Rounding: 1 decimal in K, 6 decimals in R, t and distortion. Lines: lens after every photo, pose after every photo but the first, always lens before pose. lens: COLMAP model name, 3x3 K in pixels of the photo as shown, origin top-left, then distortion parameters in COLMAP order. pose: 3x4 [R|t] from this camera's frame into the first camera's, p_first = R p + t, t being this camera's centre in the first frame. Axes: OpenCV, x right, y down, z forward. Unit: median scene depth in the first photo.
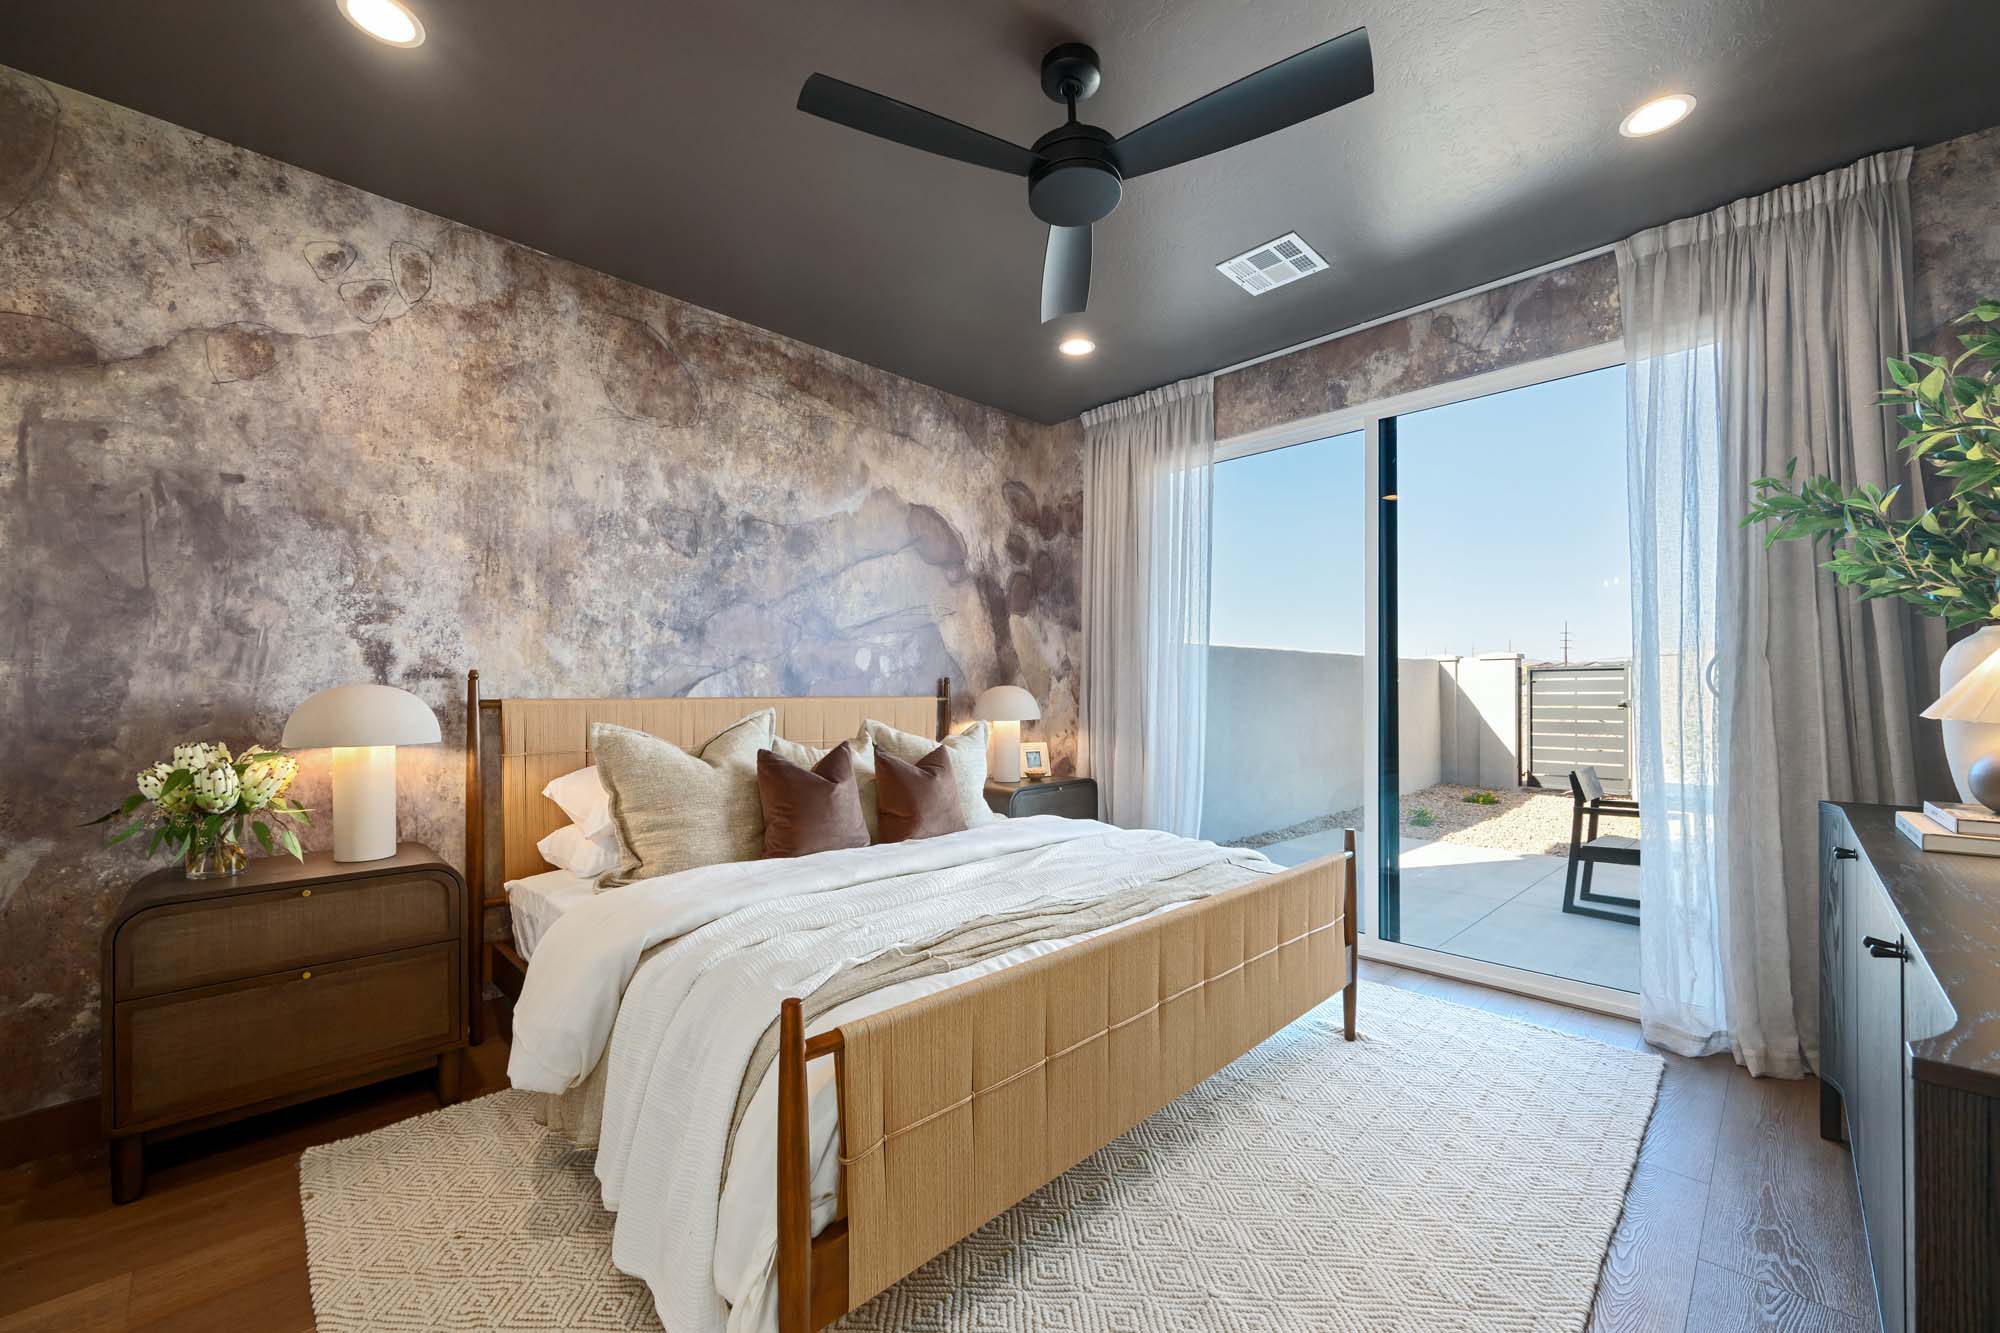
lens RADIAL K [[787.2, 0, 1000.3], [0, 787.2, 675.9], [0, 0, 1]] dist [0.002380, -0.000054]
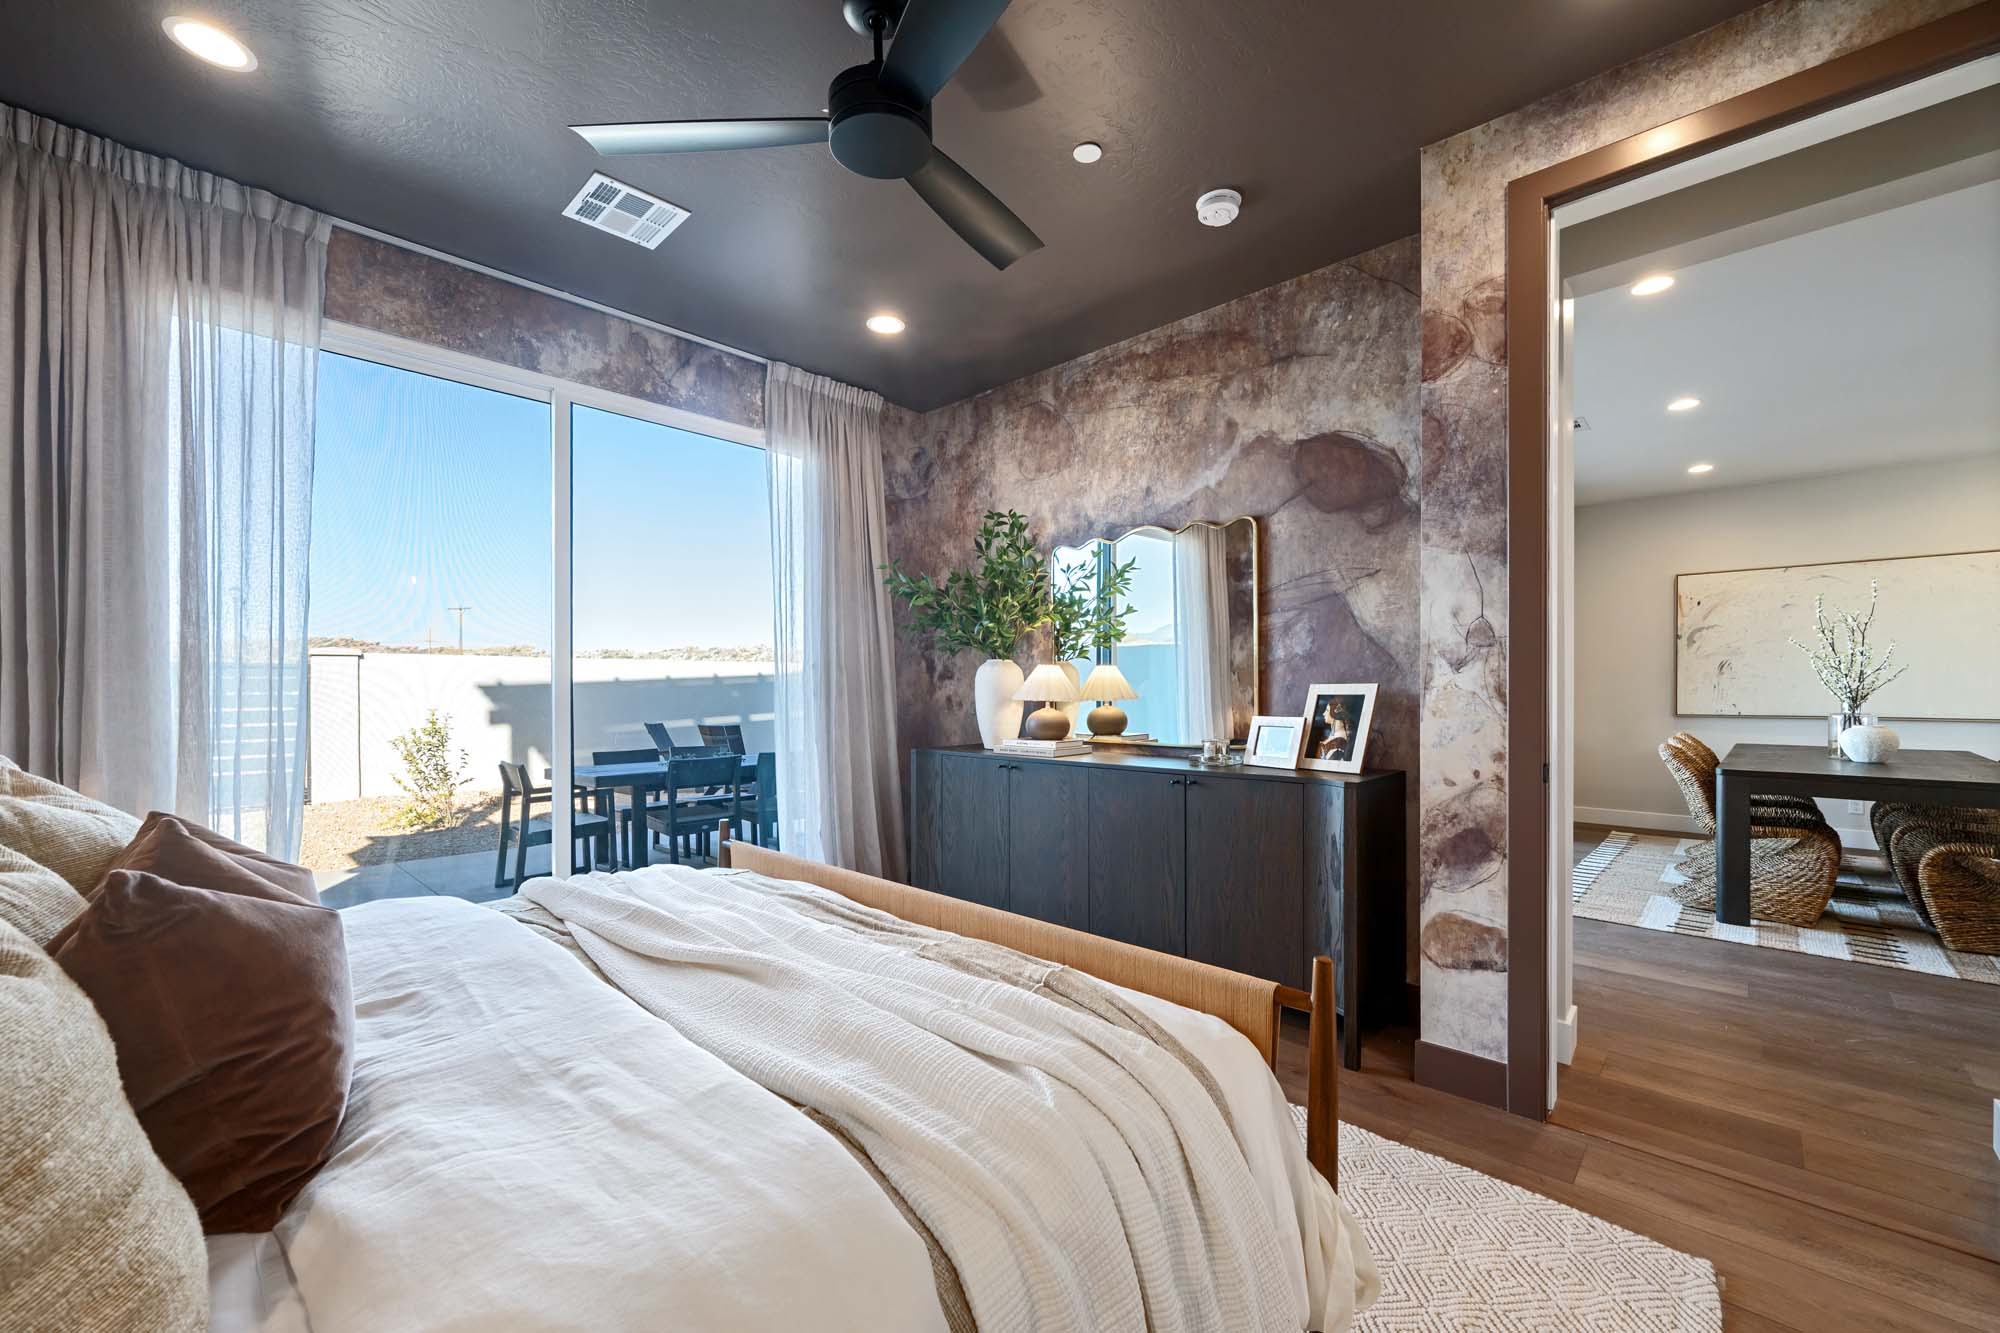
lens RADIAL K [[787.2, 0, 1000.3], [0, 787.2, 680.5], [0, 0, 1]] dist [0.002380, -0.000054]
pose [[0.032245, -0.008121, -0.999447, 0.704042], [0.020008, 0.999772, -0.007479, 0.013957], [0.999280, -0.019756, 0.032400, 0.753518]]
